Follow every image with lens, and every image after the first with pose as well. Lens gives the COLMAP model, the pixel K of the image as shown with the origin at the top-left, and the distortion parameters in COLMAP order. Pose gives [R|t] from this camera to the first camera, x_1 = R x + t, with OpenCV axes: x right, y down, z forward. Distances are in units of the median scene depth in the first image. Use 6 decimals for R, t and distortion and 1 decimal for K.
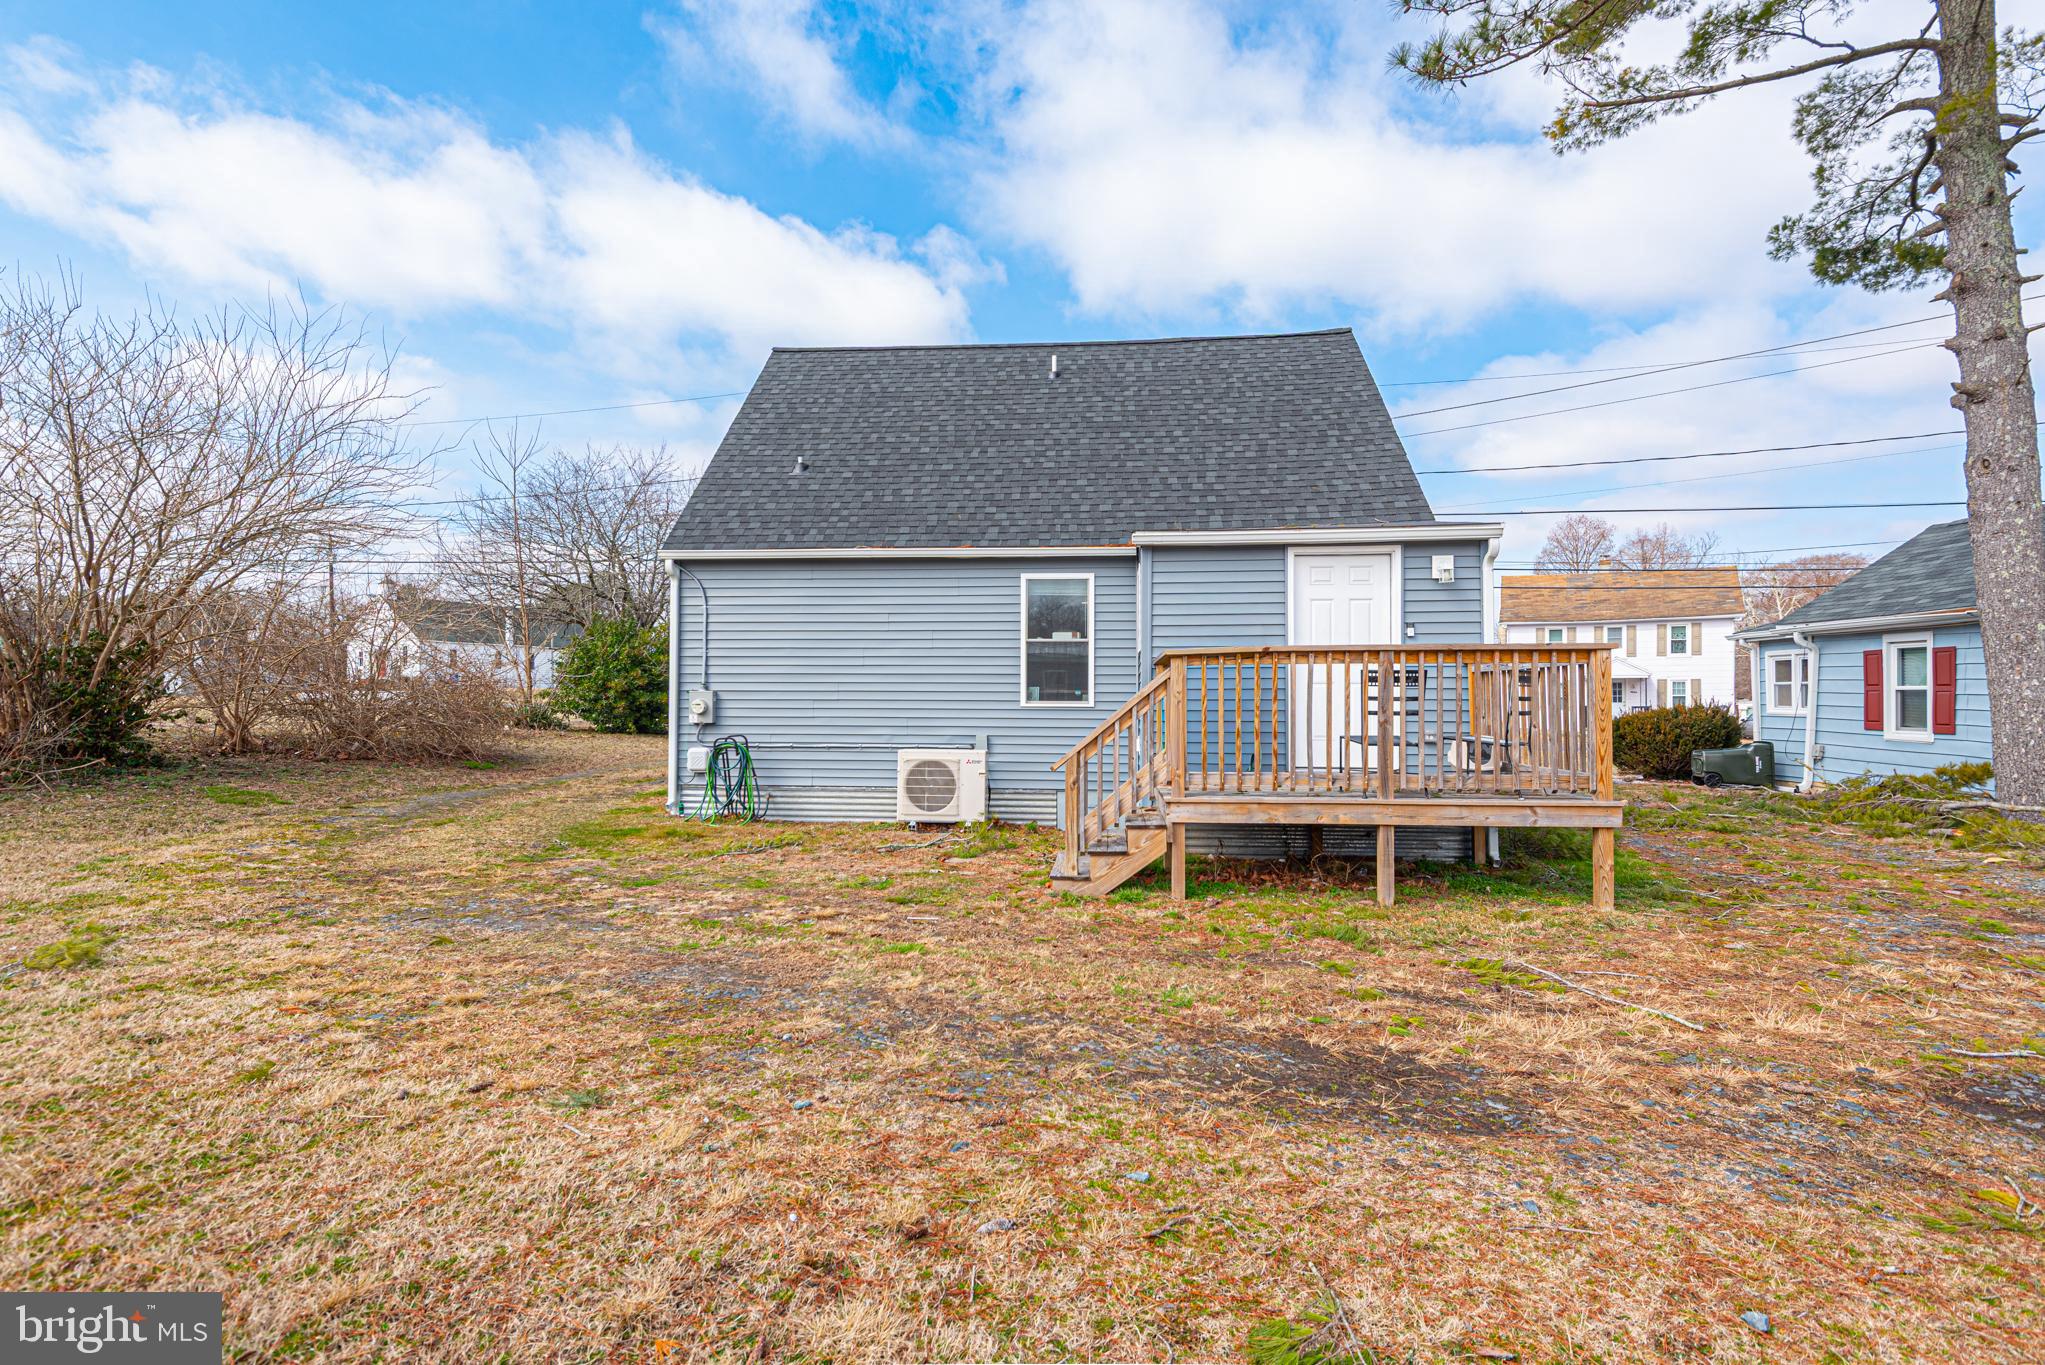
lens RADIAL K [[979.1, 0, 1018.5], [0, 979.1, 664.7], [0, 0, 1]] dist [0.023143, 0.000629]
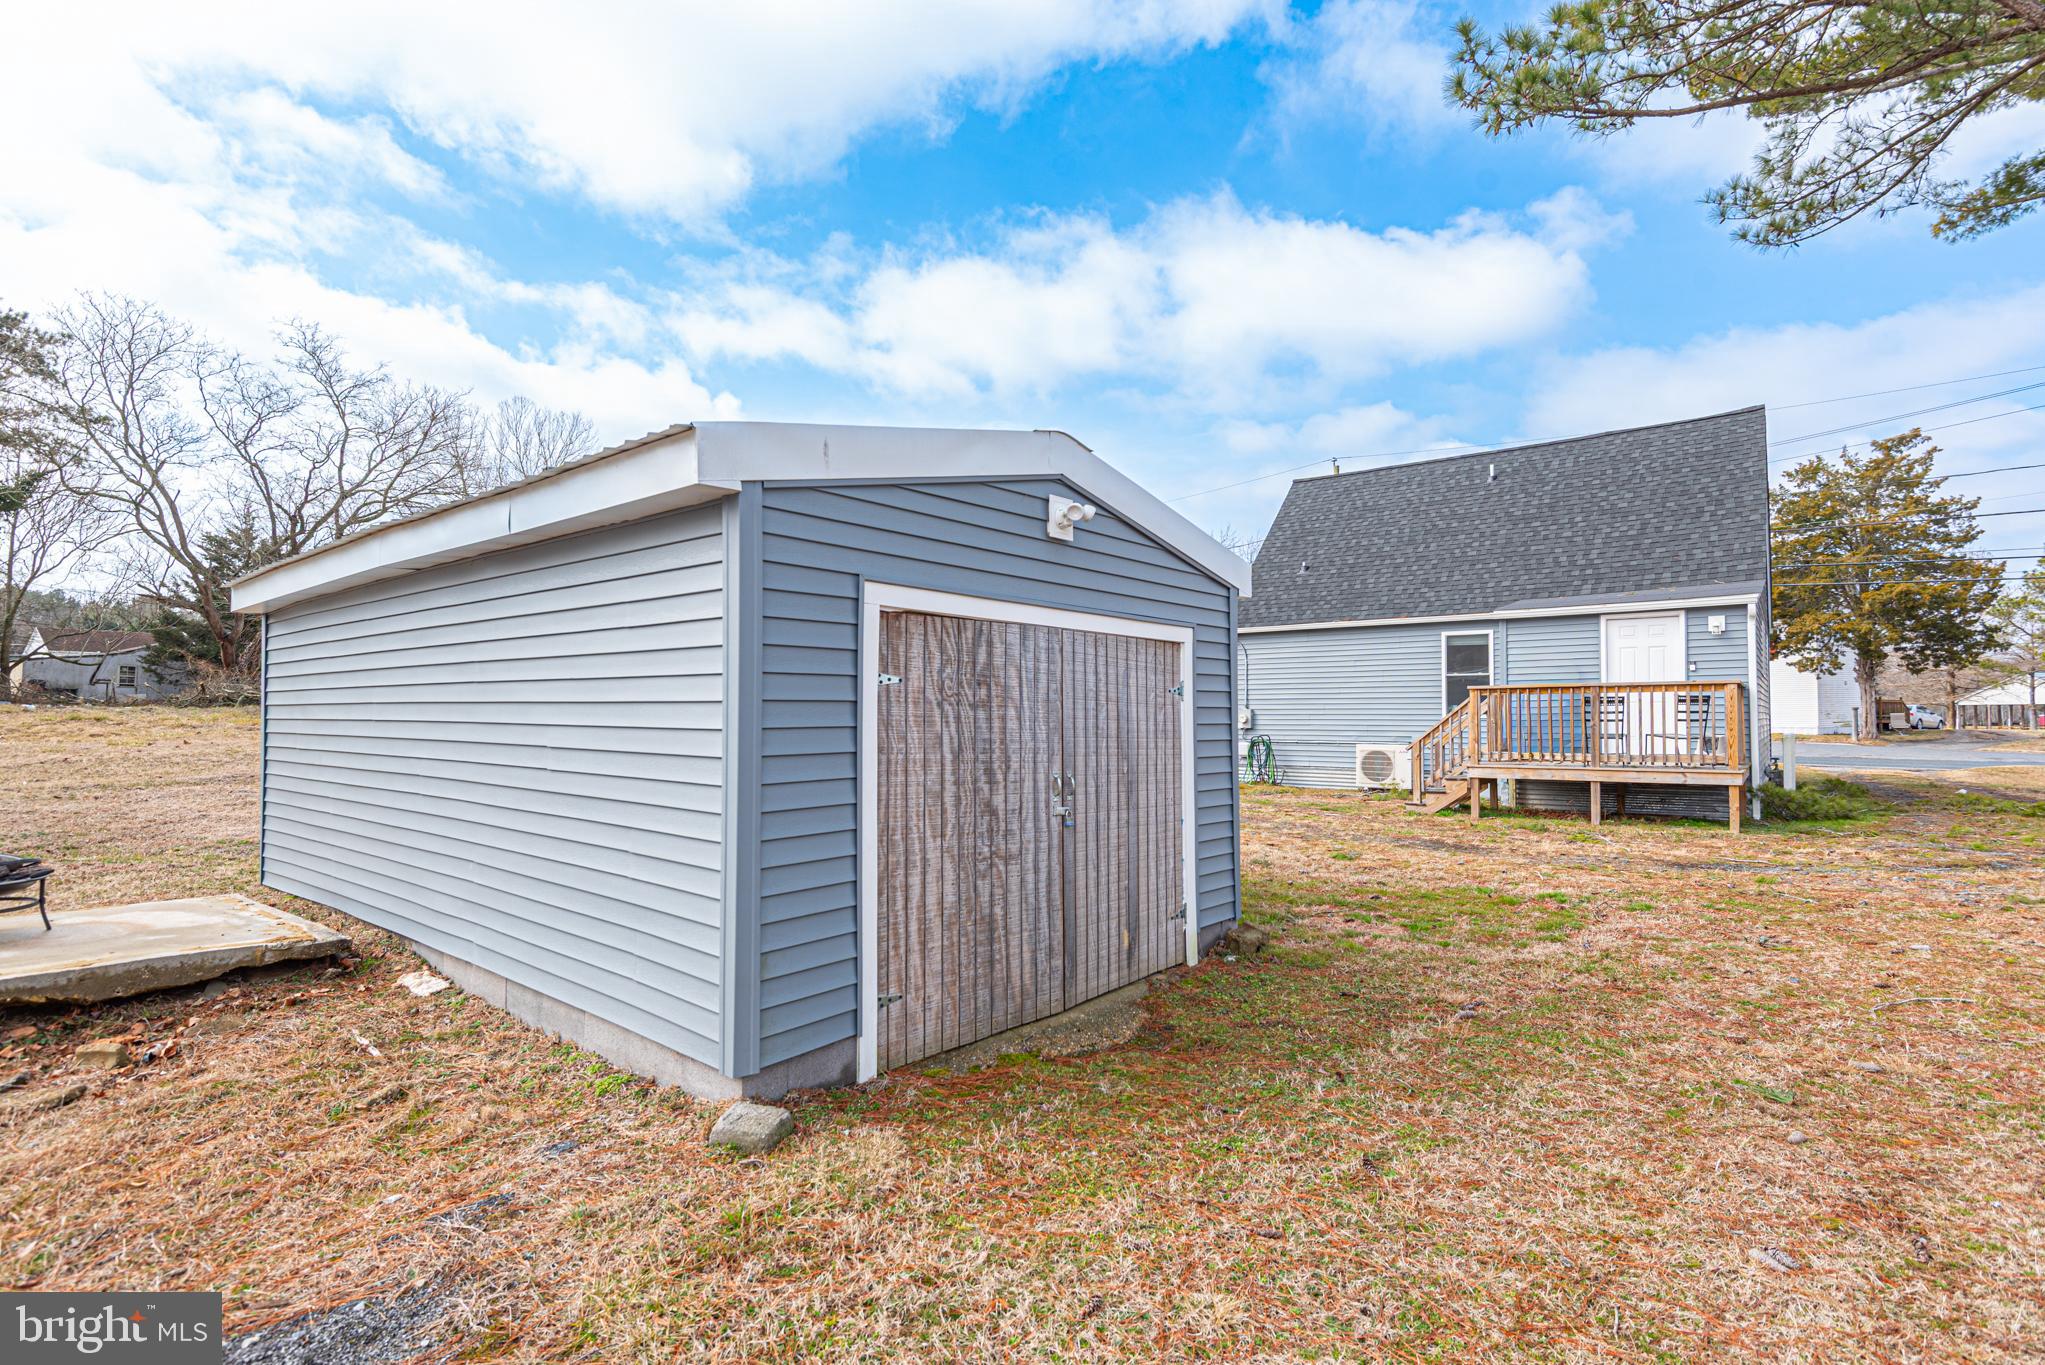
lens RADIAL K [[979.1, 0, 1018.6], [0, 979.1, 678.5], [0, 0, 1]] dist [0.023143, 0.000629]
pose [[0.828849, -0.023287, -0.558987, 0.291144], [0.023302, 0.999703, -0.007097, -0.022997], [0.558987, -0.007143, 0.829146, -0.604497]]
